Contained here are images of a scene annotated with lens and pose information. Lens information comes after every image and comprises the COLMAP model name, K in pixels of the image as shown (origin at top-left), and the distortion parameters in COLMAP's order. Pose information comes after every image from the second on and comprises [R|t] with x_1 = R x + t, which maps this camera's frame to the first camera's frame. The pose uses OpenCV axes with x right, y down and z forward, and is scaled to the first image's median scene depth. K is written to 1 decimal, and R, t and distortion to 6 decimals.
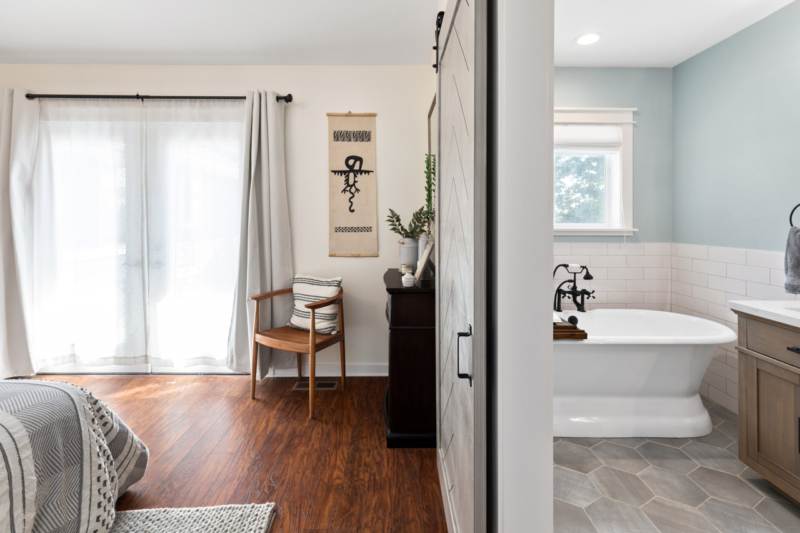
lens RADIAL K [[377.7, 0, 397.9], [0, 377.7, 210.4], [0, 0, 1]] dist [0.000744, 0.000111]
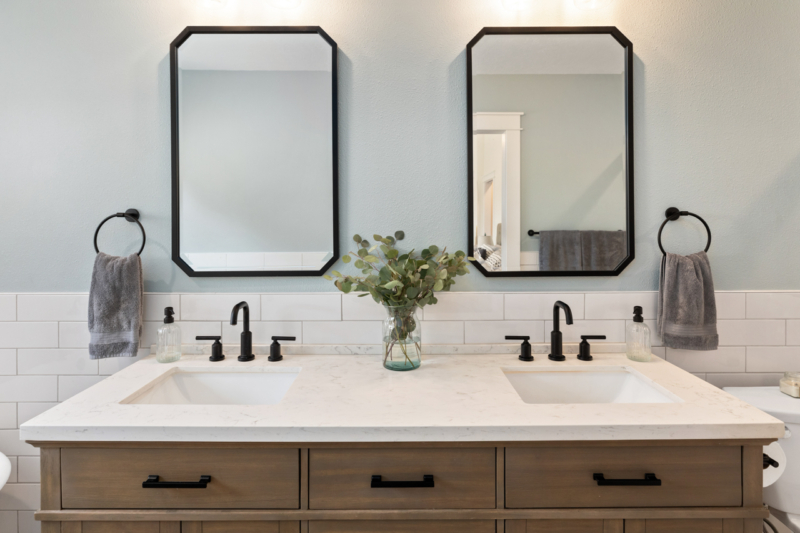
lens RADIAL K [[435.4, 0, 398.5], [0, 435.4, 220.3], [0, 0, 1]] dist [-0.002326, -0.000678]
pose [[0.006523, -0.003816, 0.999971, 0.314680], [-0.015971, 0.999865, 0.003920, -0.023147], [-0.999851, -0.015996, 0.006461, 0.493910]]
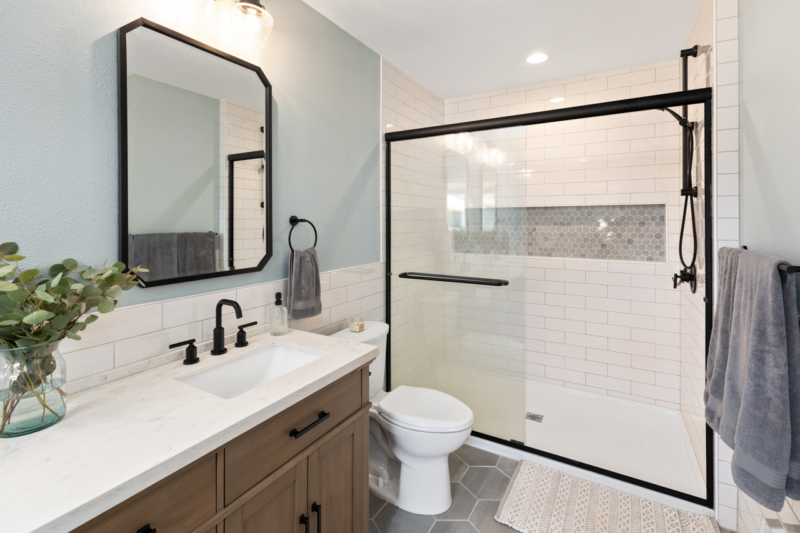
lens RADIAL K [[372.1, 0, 399.1], [0, 372.1, 221.1], [0, 0, 1]] dist [0.002683, 0.000409]
pose [[-0.857326, -0.005204, 0.514748, 0.429583], [-0.014300, 0.999804, -0.013708, -0.030446], [-0.514575, -0.019113, -0.857232, 0.681314]]
